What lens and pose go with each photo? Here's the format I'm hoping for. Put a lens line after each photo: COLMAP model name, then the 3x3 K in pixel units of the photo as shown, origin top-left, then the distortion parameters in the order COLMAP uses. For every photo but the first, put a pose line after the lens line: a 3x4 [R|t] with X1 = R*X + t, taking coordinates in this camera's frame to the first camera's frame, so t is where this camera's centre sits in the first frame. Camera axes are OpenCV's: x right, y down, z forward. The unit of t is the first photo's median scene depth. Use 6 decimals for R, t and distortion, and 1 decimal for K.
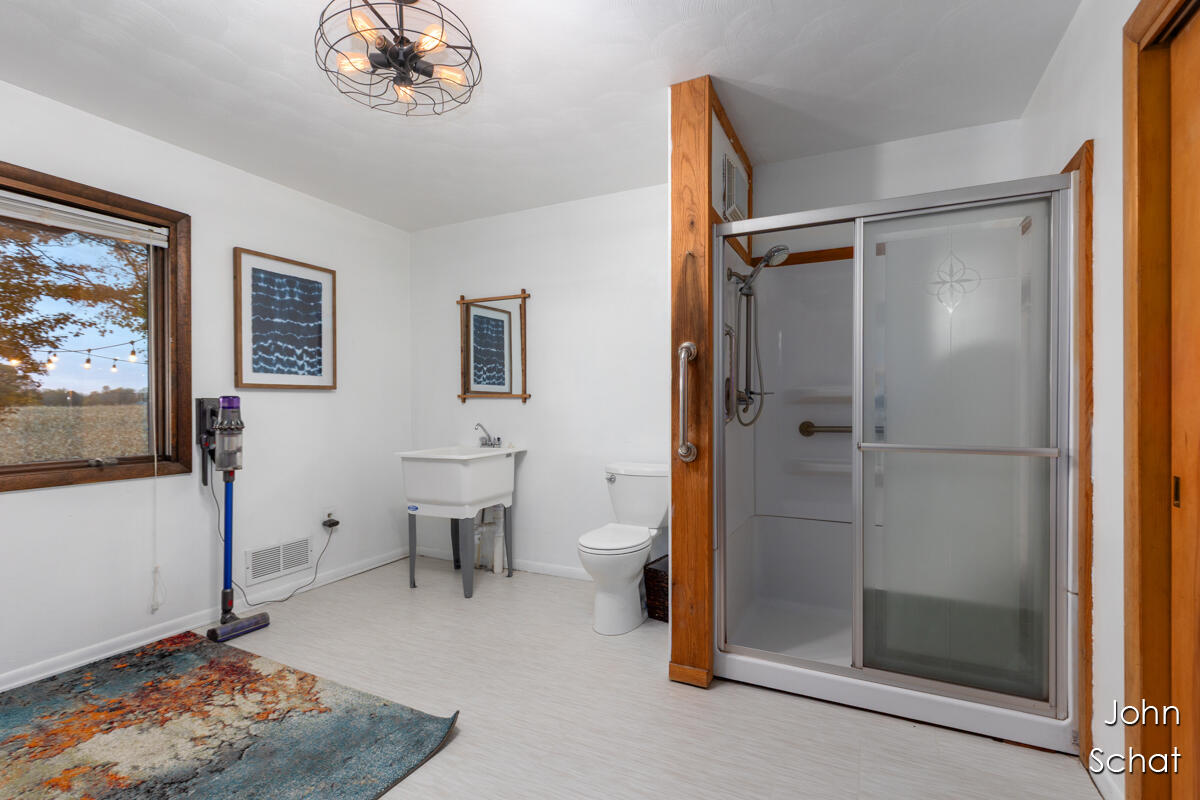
lens RADIAL K [[552.4, 0, 600.9], [0, 552.4, 404.8], [0, 0, 1]] dist [0.007972, -0.000605]
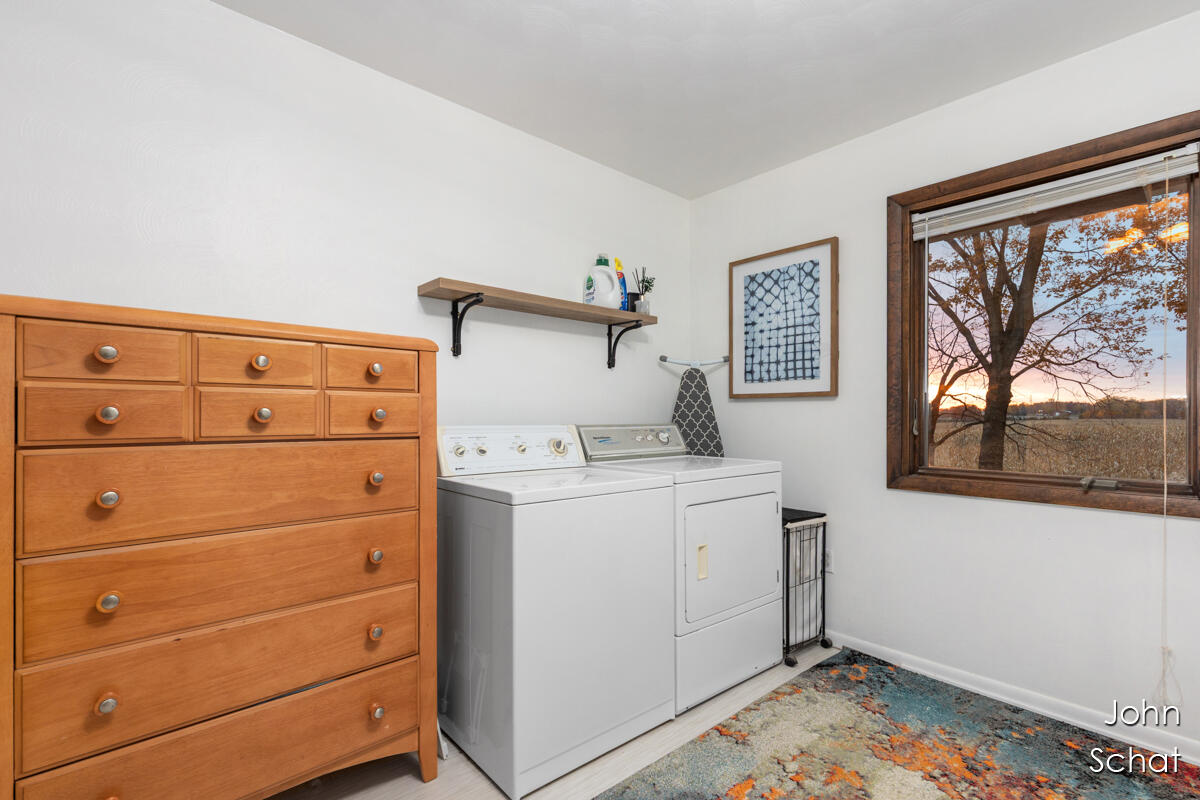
lens RADIAL K [[552.4, 0, 600.5], [0, 552.4, 410.3], [0, 0, 1]] dist [0.007972, -0.000605]
pose [[-0.370075, 0.010453, -0.928943, 0.117871], [0.007720, 0.999937, 0.008176, -0.015366], [0.928970, -0.004145, -0.370132, 0.737031]]
